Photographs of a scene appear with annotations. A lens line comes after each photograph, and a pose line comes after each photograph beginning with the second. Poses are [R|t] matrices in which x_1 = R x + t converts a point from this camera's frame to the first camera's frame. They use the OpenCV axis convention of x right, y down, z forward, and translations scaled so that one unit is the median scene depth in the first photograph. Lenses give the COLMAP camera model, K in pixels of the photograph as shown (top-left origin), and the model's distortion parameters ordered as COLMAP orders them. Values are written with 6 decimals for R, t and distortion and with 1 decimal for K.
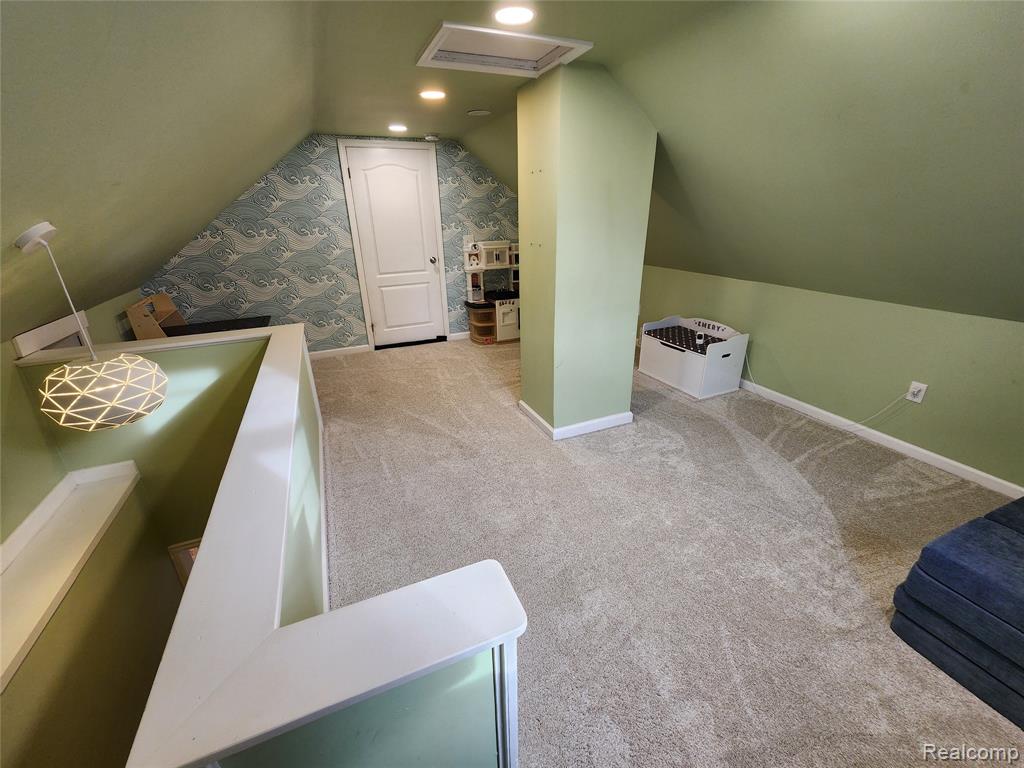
lens RADIAL K [[423.7, 0, 512.0], [0, 423.7, 384.0], [0, 0, 1]] dist [0.000322, 0.000004]
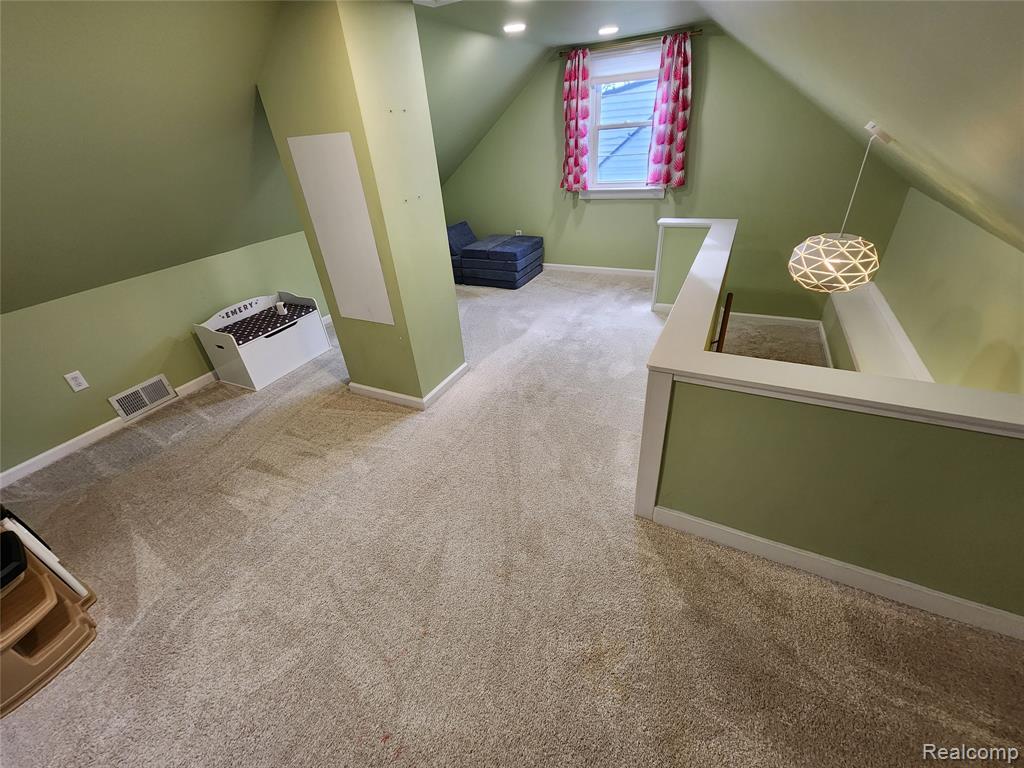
lens RADIAL K [[423.7, 0, 512.0], [0, 423.7, 384.0], [0, 0, 1]] dist [0.000322, 0.000004]
pose [[-0.634912, -0.340982, 0.693266, -0.596143], [0.378556, 0.644929, 0.663899, -0.426686], [-0.673485, 0.683958, -0.280393, 1.005254]]
